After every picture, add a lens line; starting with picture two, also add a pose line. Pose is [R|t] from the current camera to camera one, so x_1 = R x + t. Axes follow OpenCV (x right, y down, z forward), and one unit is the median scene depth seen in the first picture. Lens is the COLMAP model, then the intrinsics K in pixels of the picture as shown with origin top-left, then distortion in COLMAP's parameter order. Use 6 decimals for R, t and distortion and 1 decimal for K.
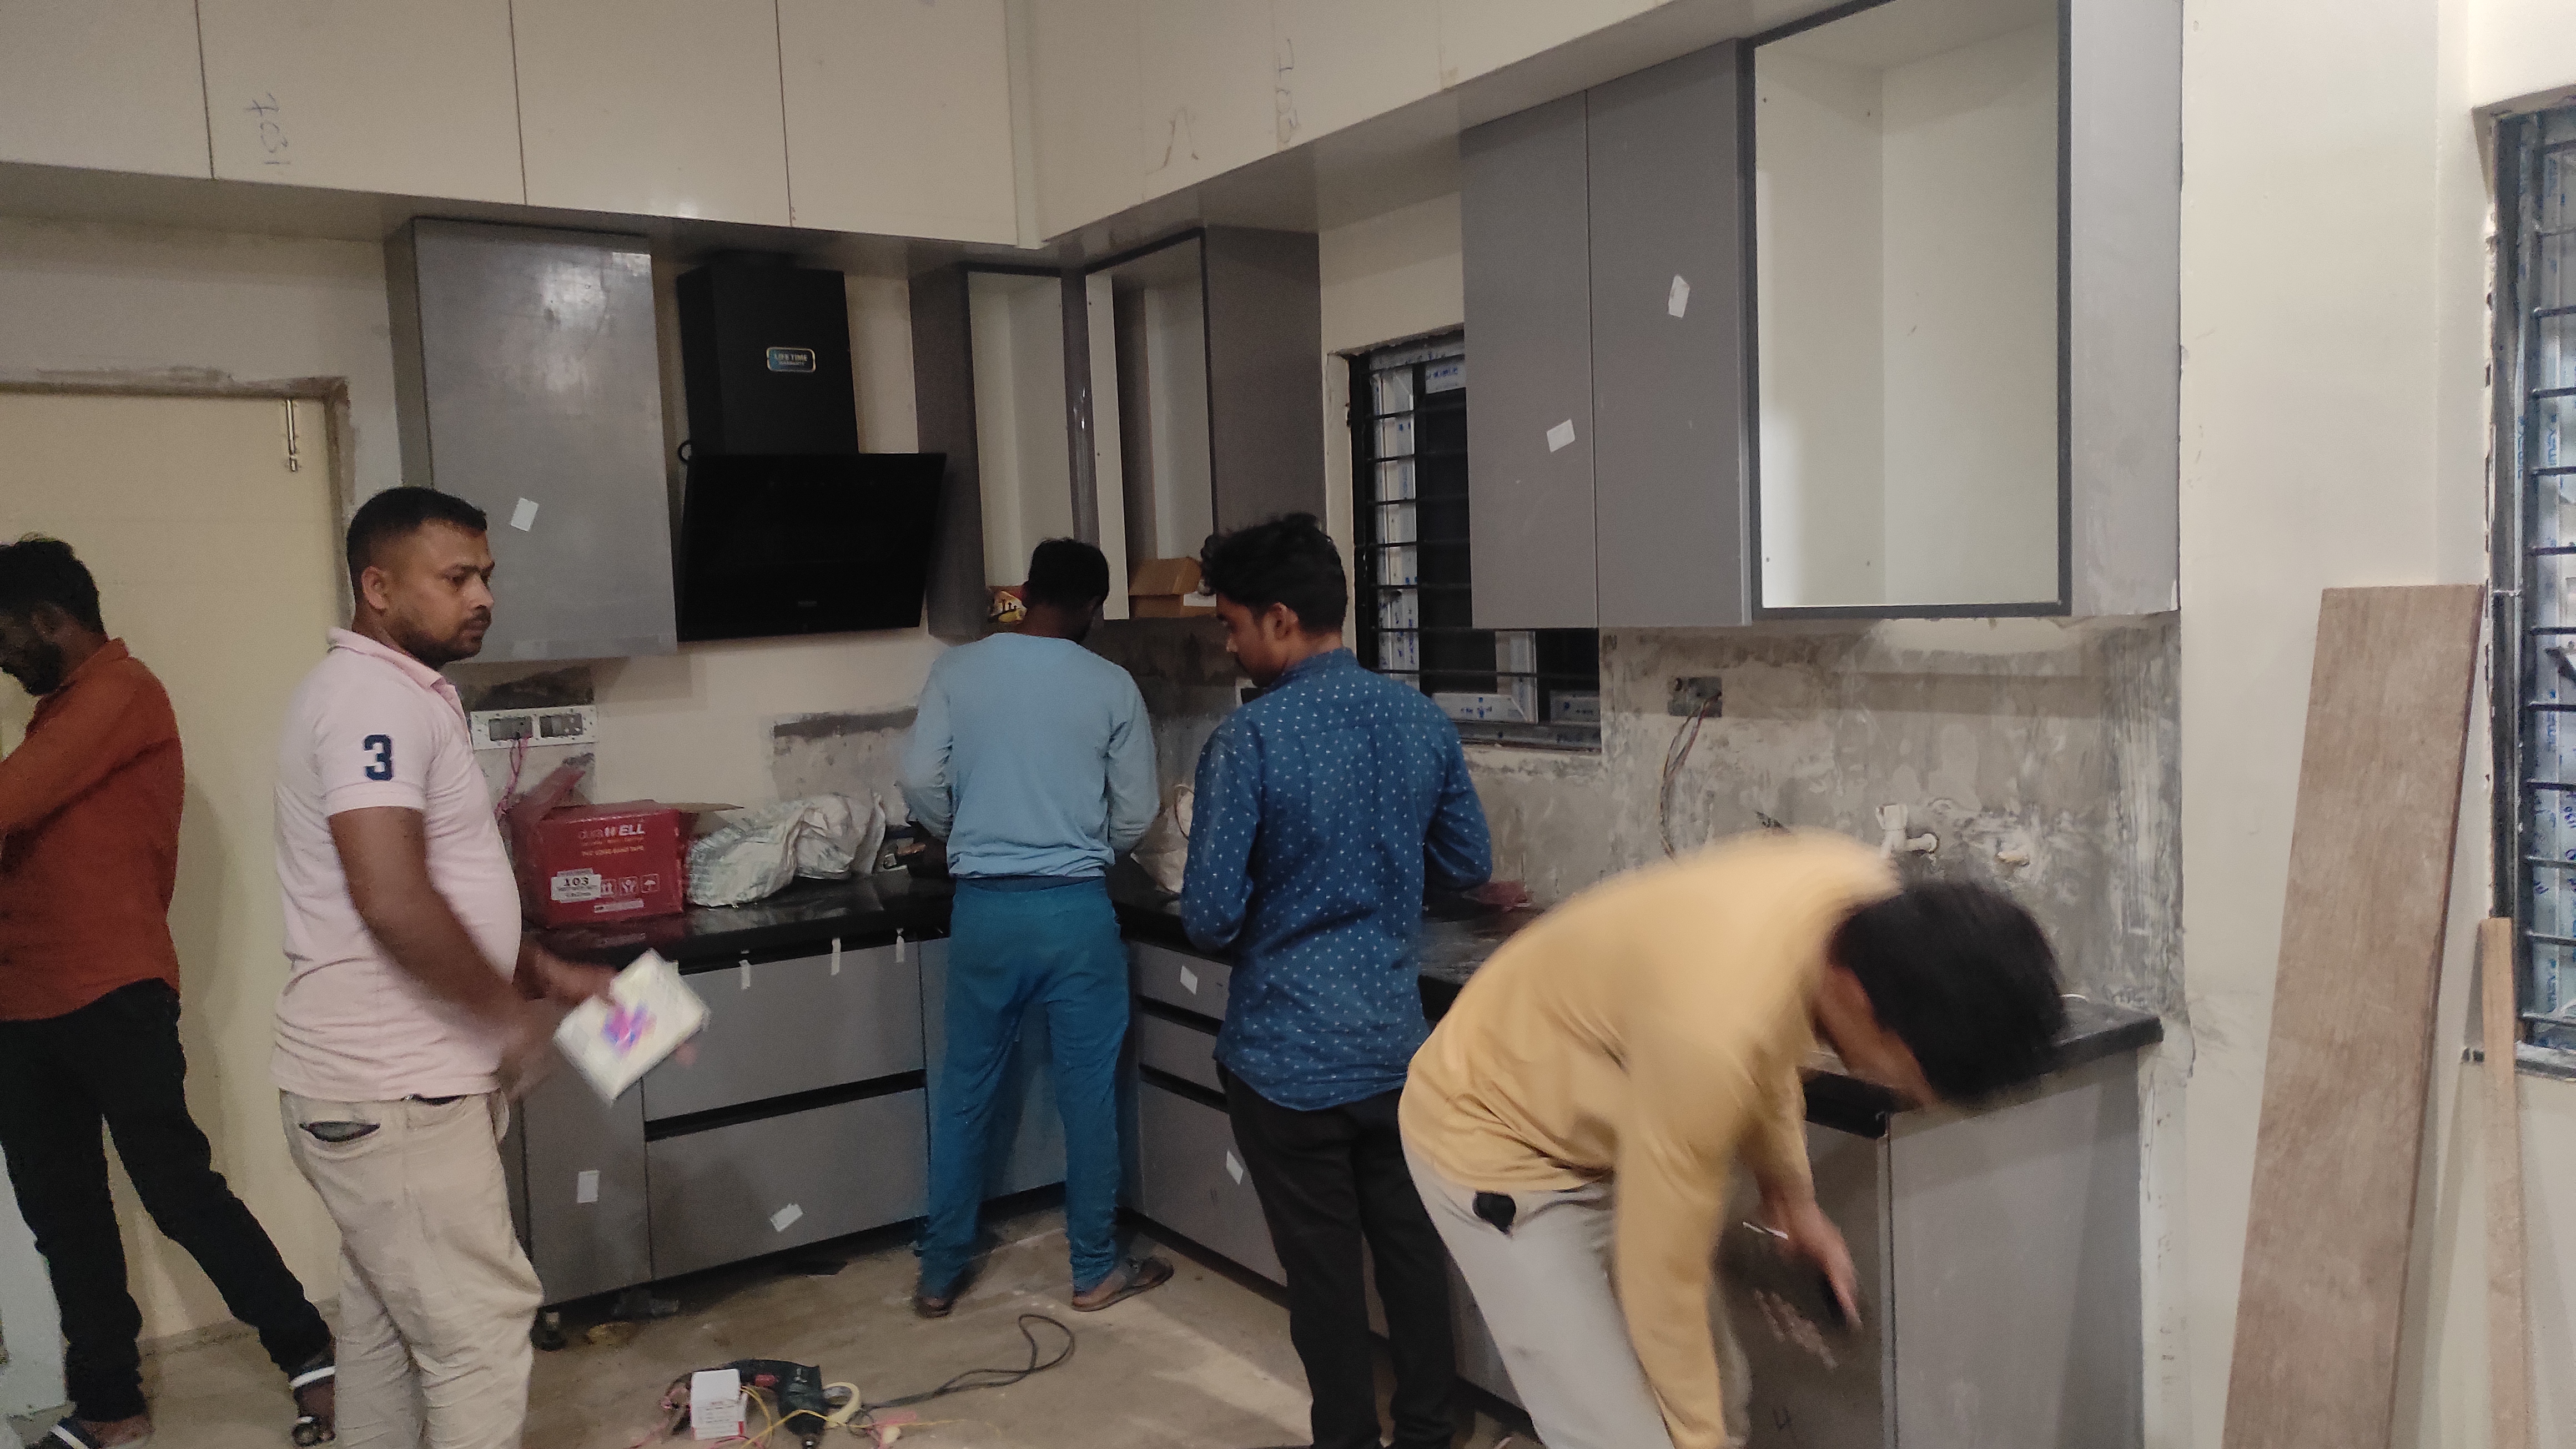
lens RADIAL K [[1877.6, 0, 1289.4], [0, 1877.6, 741.0], [0, 0, 1]] dist [0.039059, -0.043139]
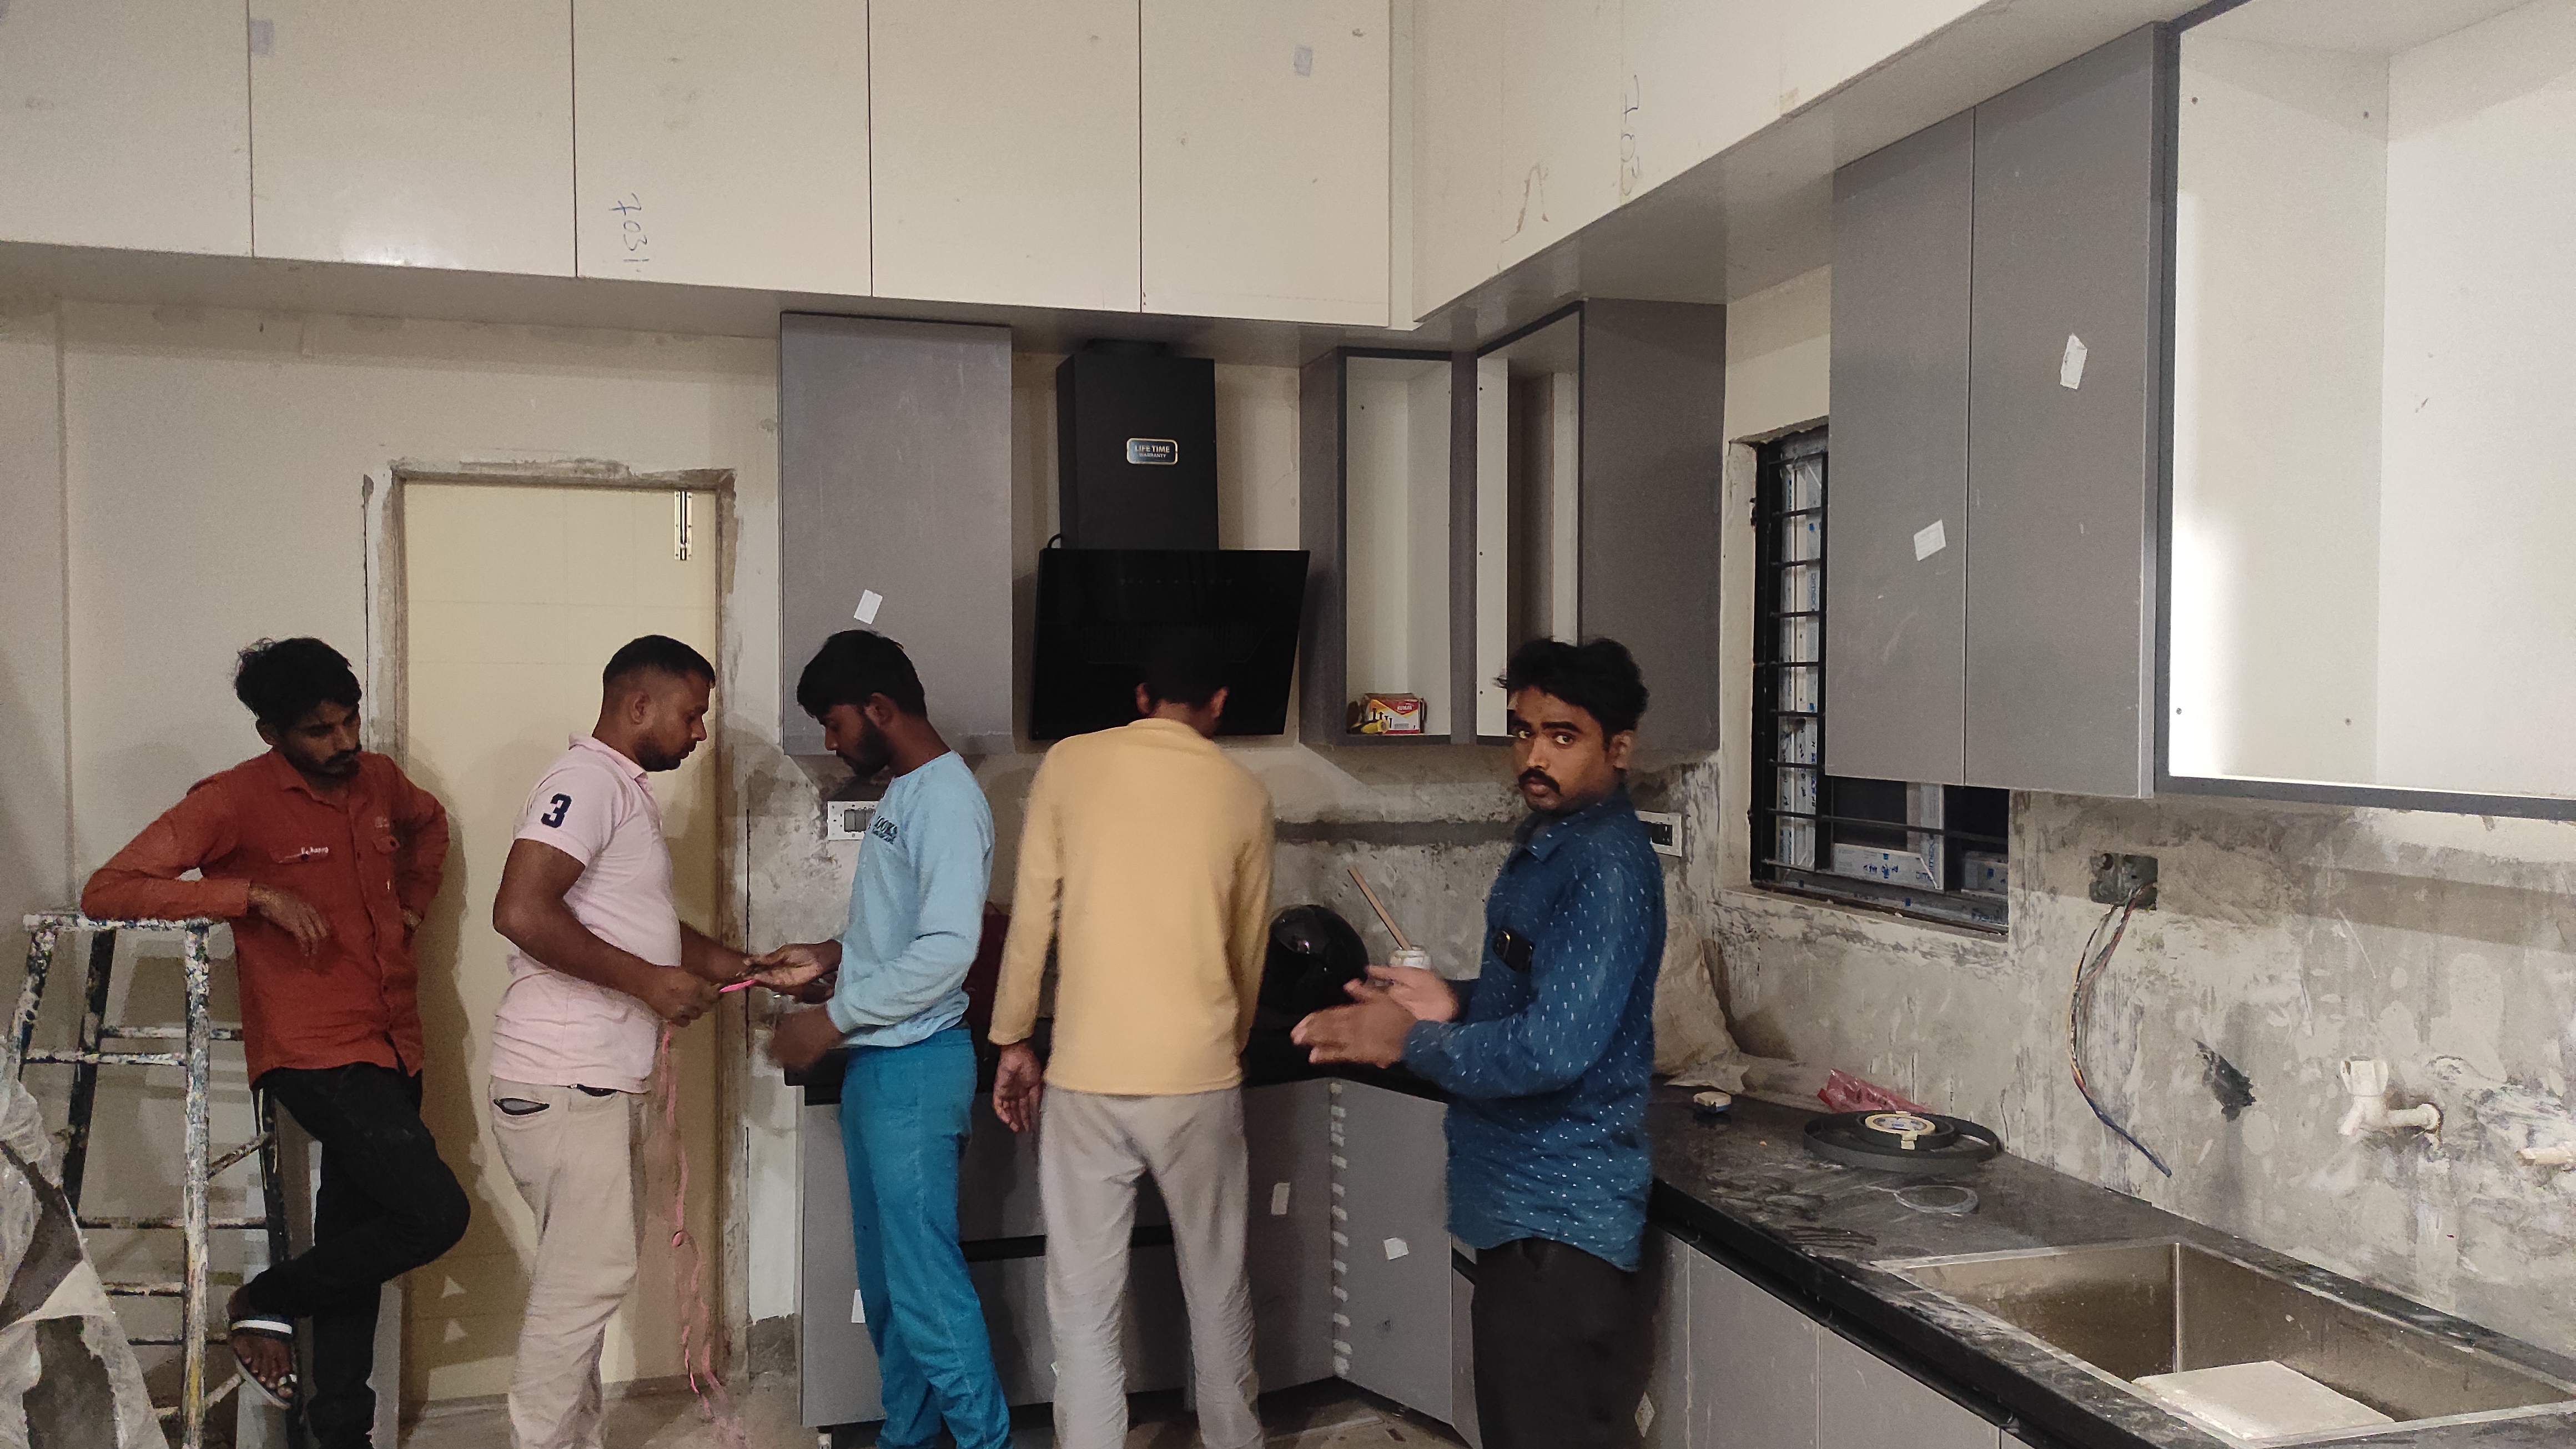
lens RADIAL K [[1877.6, 0, 1287.5], [0, 1877.6, 733.0], [0, 0, 1]] dist [0.039059, -0.043139]
pose [[0.948120, 0.045016, -0.314711, 0.131351], [-0.061527, 0.997191, -0.042722, -0.029239], [0.311903, 0.059869, 0.948226, 0.158892]]
